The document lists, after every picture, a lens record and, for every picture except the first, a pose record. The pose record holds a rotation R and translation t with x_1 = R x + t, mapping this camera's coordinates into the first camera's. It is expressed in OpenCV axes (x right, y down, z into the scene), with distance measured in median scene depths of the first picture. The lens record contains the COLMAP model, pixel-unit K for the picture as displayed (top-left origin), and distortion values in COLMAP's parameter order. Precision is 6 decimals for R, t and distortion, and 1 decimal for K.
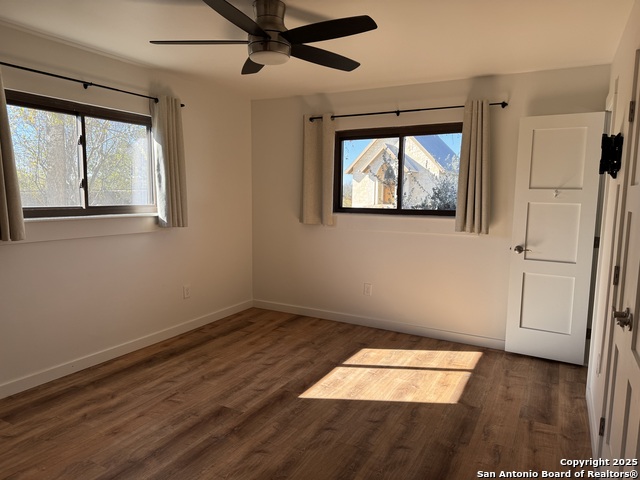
lens RADIAL K [[448.0, 0, 319.4], [0, 448.0, 238.2], [0, 0, 1]] dist [0.102191, -0.126823]
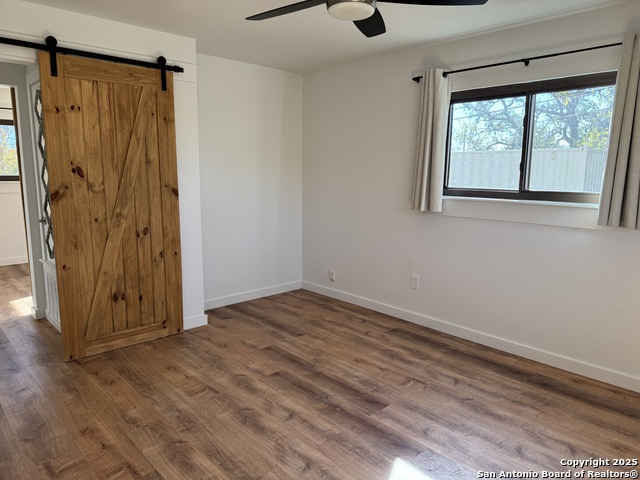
lens RADIAL K [[448.0, 0, 319.4], [0, 448.0, 238.2], [0, 0, 1]] dist [0.102191, -0.126823]
pose [[-0.315926, 0.128534, -0.940037, 0.602050], [-0.114235, 0.978420, 0.172174, -0.096481], [0.941882, 0.161780, -0.294425, 0.999584]]
